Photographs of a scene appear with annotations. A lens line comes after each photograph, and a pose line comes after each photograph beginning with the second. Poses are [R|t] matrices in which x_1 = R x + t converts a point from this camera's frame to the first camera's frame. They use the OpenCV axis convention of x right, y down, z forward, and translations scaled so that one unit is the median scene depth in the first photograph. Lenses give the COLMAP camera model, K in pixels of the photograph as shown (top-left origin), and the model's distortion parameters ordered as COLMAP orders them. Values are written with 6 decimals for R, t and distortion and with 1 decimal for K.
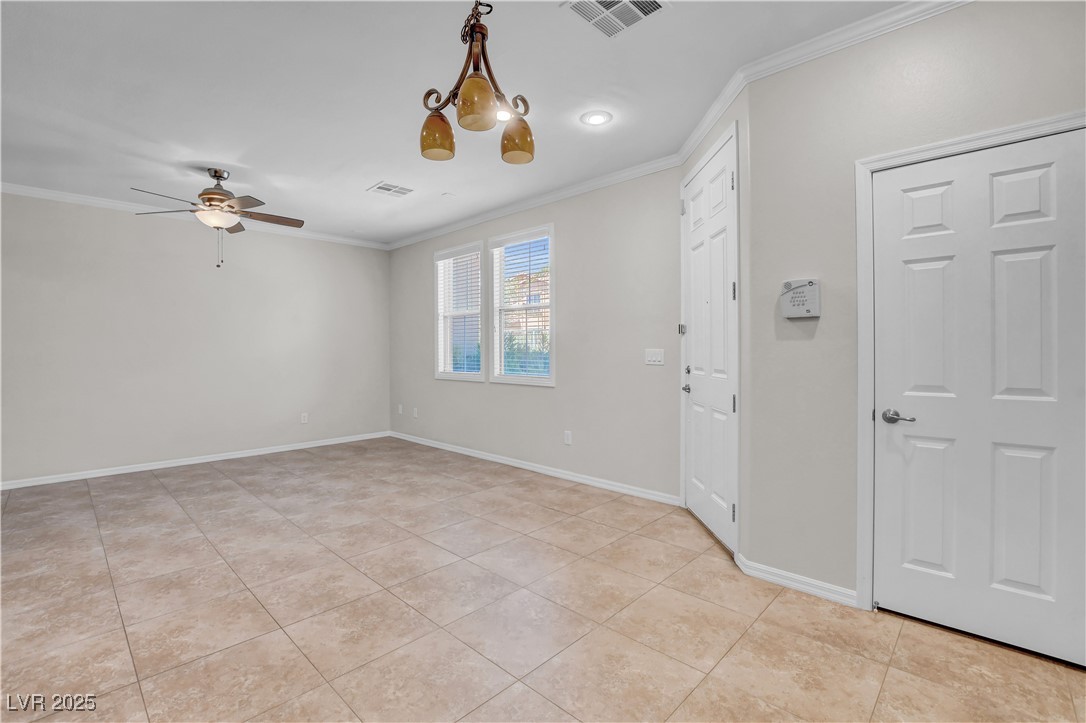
lens RADIAL K [[482.4, 0, 543.8], [0, 482.4, 356.3], [0, 0, 1]] dist [-0.036603, 0.005772]
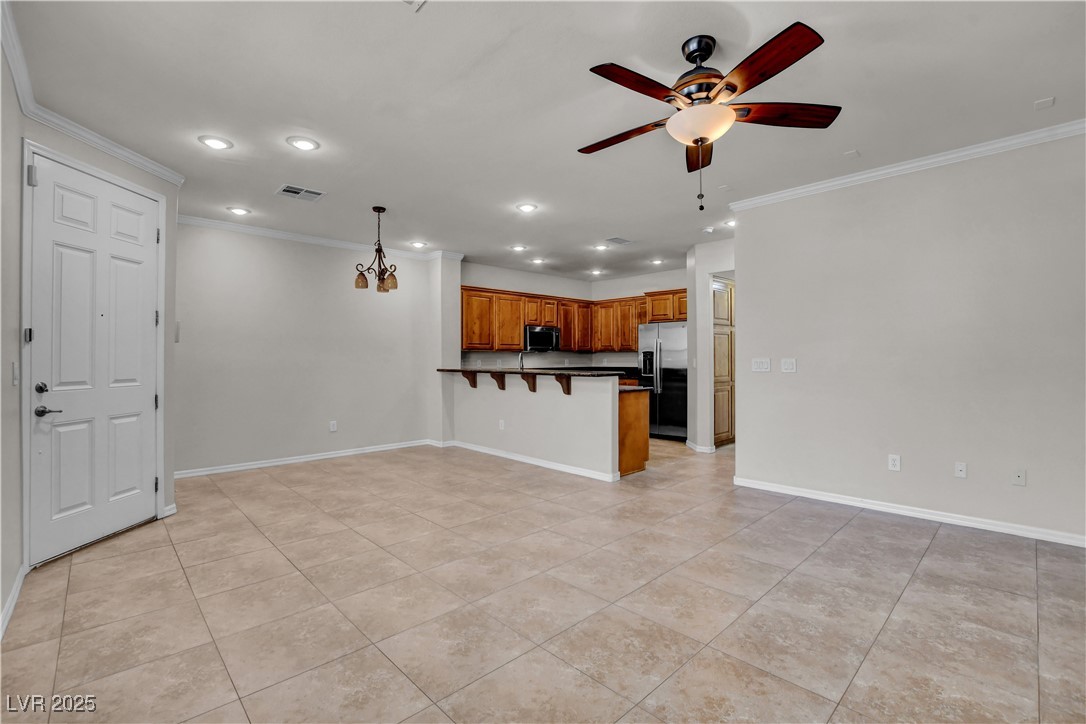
lens RADIAL K [[482.4, 0, 543.8], [0, 482.4, 356.8], [0, 0, 1]] dist [-0.036603, 0.005772]
pose [[-0.998832, 0.011368, 0.046957, -0.633113], [0.011904, 0.999867, 0.011159, -0.023953], [-0.046824, 0.011705, -0.998835, 1.916312]]
